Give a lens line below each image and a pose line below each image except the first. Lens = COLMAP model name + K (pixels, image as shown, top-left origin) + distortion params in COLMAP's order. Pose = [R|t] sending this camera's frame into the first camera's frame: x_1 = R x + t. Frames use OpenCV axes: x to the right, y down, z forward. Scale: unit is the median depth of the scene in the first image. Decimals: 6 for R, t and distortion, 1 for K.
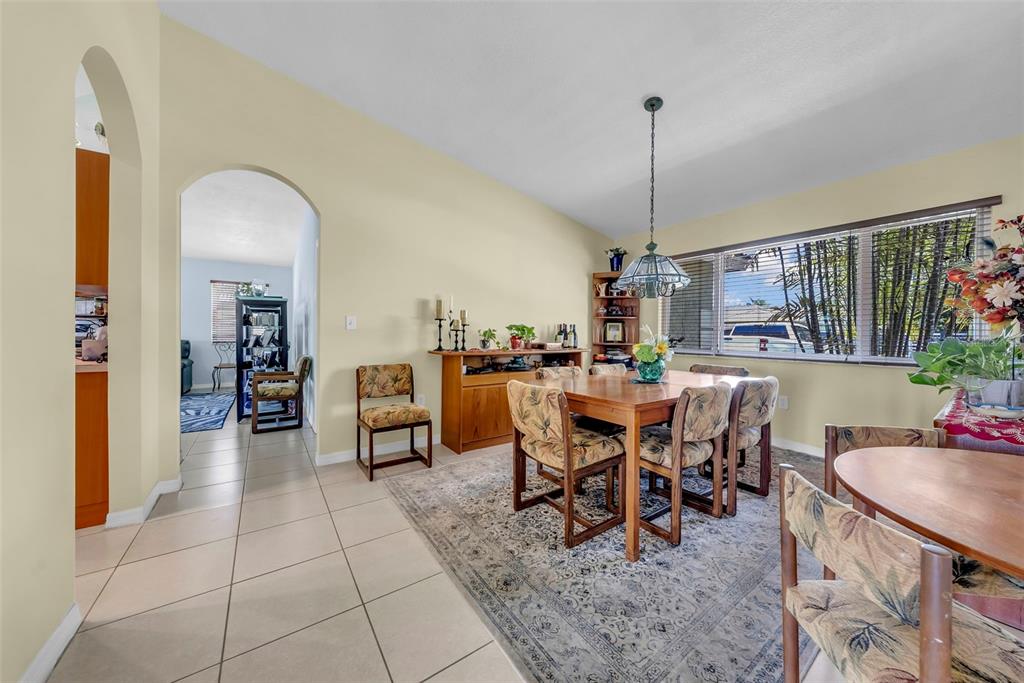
lens RADIAL K [[352.6, 0, 515.7], [0, 352.6, 336.4], [0, 0, 1]] dist [-0.006170, 0.000317]
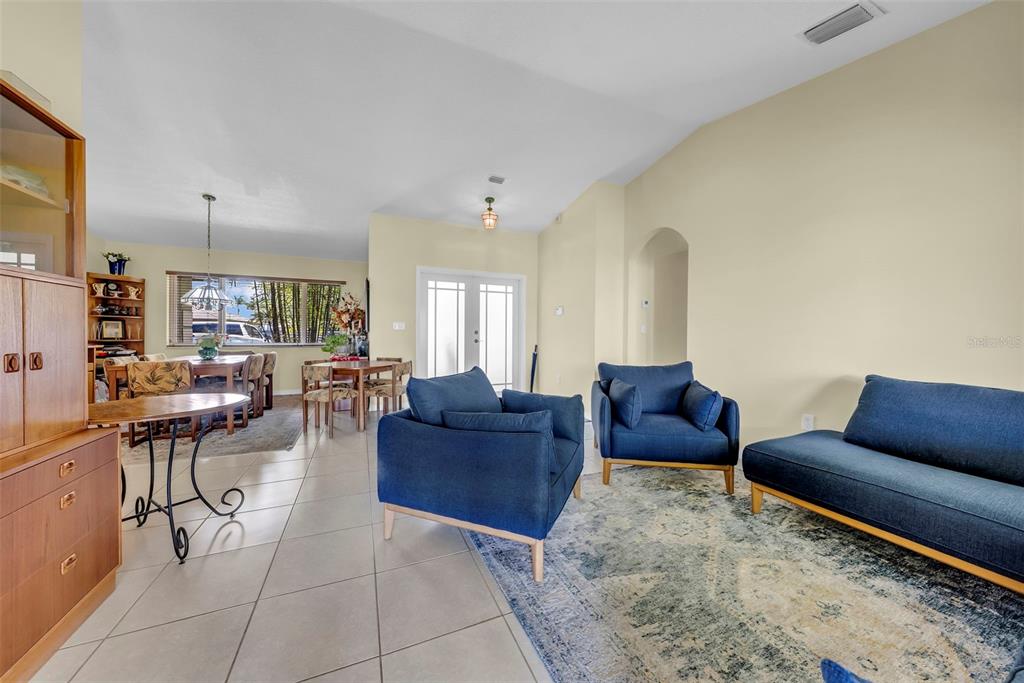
lens RADIAL K [[352.6, 0, 516.3], [0, 352.6, 336.6], [0, 0, 1]] dist [-0.006170, 0.000317]
pose [[0.199102, -0.010331, 0.979924, -0.545550], [0.002038, 0.999947, 0.010128, 0.000850], [-0.979977, -0.000019, 0.199113, -0.444642]]
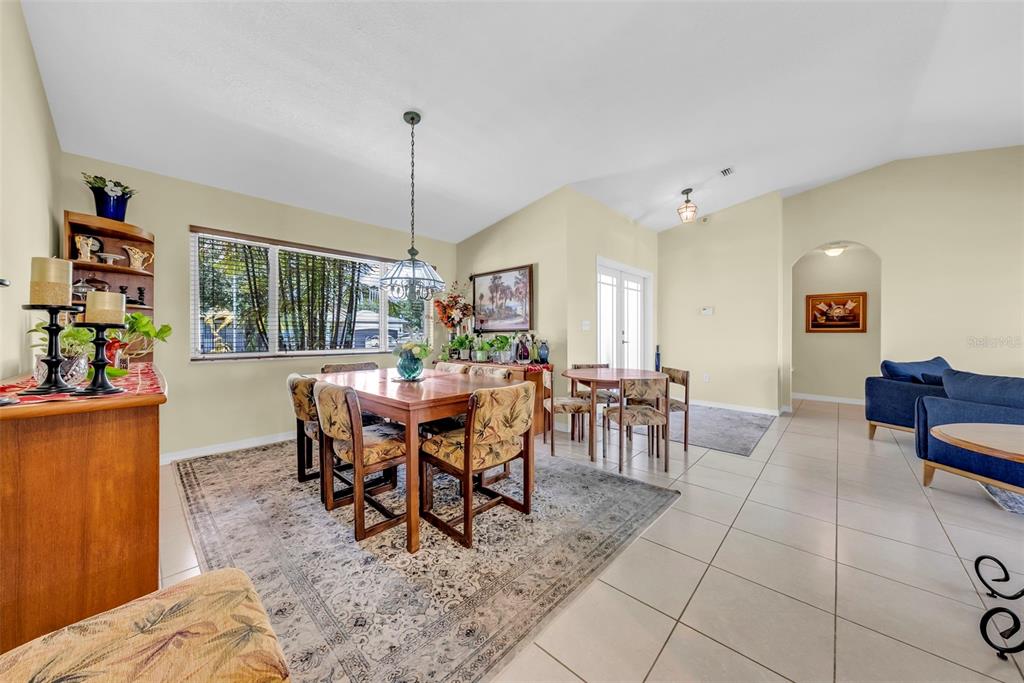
lens RADIAL K [[352.6, 0, 512.8], [0, 352.6, 335.7], [0, 0, 1]] dist [-0.006170, 0.000317]
pose [[-0.204932, -0.008214, 0.978742, -0.390750], [0.006237, 0.999934, 0.009698, -0.005446], [-0.978756, 0.008092, -0.204867, 0.502943]]
